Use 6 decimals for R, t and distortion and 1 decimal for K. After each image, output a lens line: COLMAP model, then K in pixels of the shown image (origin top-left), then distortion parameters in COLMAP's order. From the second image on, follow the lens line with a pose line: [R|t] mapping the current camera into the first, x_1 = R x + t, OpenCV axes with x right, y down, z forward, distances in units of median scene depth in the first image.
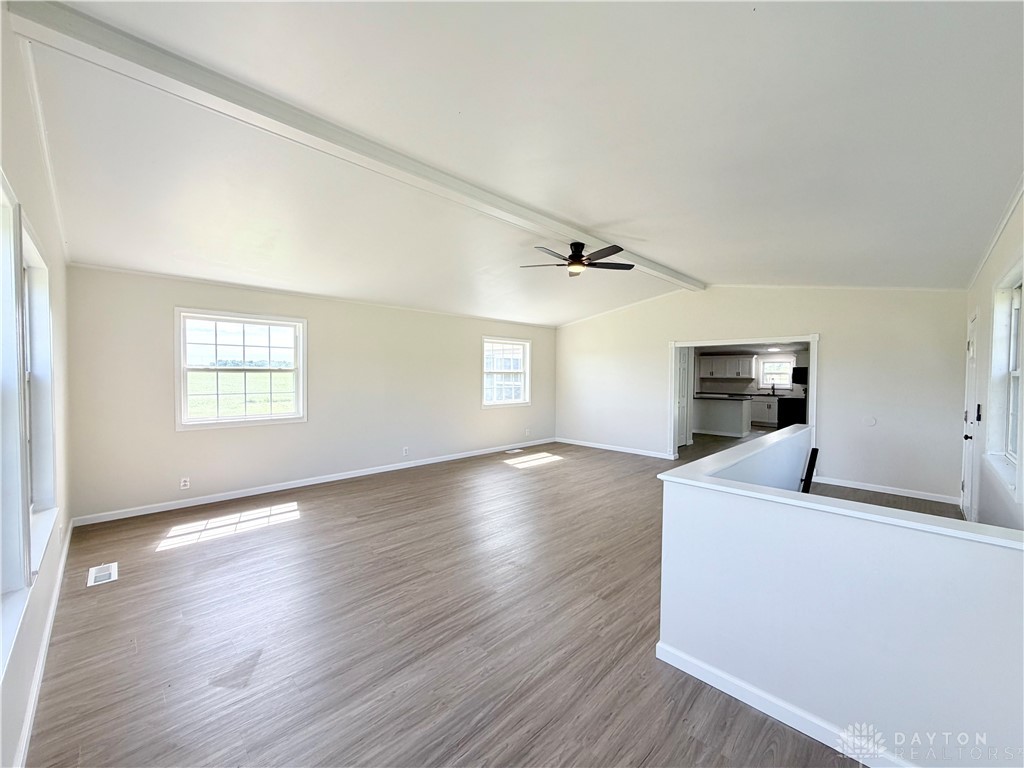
lens RADIAL K [[409.7, 0, 505.9], [0, 409.7, 388.1], [0, 0, 1]] dist [0.009028, 0.000238]
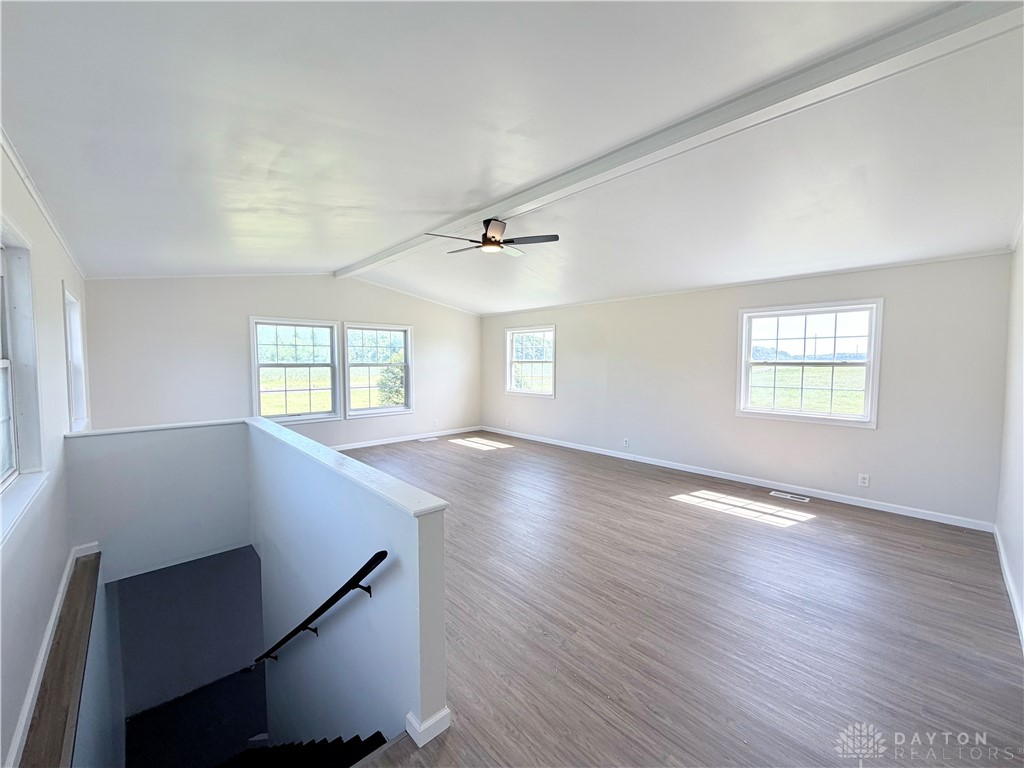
lens RADIAL K [[409.7, 0, 505.6], [0, 409.7, 386.4], [0, 0, 1]] dist [0.009028, 0.000238]
pose [[-0.026525, 0.047622, -0.998513, 0.381493], [-0.043963, 0.997843, 0.048758, -0.008382], [0.998681, 0.045191, -0.024374, 0.374032]]
